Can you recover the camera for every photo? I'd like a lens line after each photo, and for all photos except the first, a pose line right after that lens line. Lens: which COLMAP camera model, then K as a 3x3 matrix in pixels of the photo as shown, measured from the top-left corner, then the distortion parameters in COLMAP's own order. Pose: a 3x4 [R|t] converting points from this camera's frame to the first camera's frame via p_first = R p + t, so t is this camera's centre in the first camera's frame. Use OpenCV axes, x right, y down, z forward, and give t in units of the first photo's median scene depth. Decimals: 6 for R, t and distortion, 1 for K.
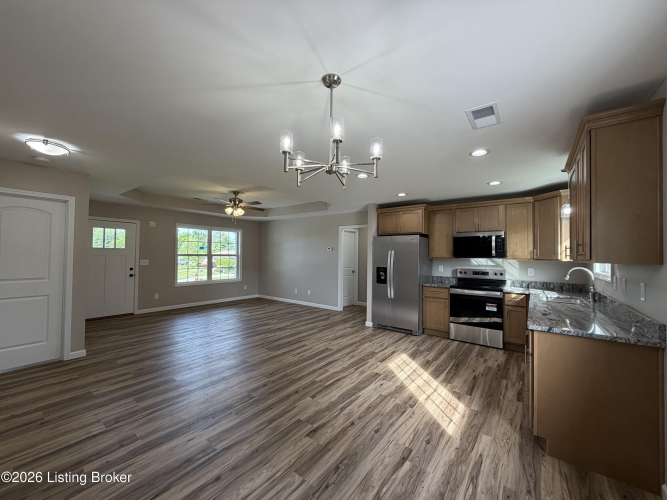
lens RADIAL K [[266.7, 0, 334.4], [0, 266.7, 250.8], [0, 0, 1]] dist [0.001608, -0.000652]
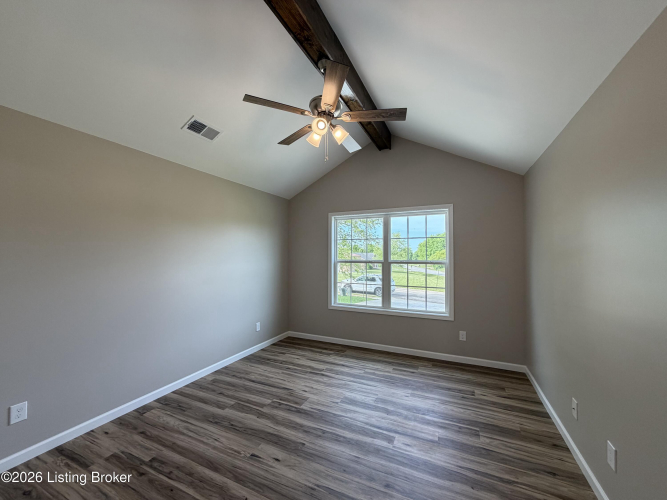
lens RADIAL K [[266.7, 0, 332.4], [0, 266.7, 254.8], [0, 0, 1]] dist [0.001608, -0.000652]
pose [[0.207943, -0.022579, -0.977880, 0.049451], [0.011651, 0.999720, -0.020605, 0.010427], [0.978072, -0.007108, 0.208147, 0.784484]]
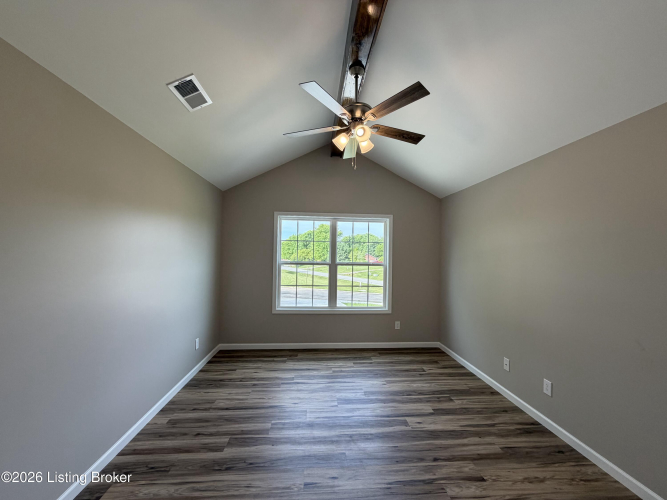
lens RADIAL K [[266.7, 0, 331.9], [0, 266.7, 253.7], [0, 0, 1]] dist [0.001608, -0.000652]
pose [[0.662425, -0.013056, -0.749015, -0.034783], [0.004119, 0.999896, -0.013786, 0.001282], [0.749117, 0.006047, 0.662410, 0.620278]]
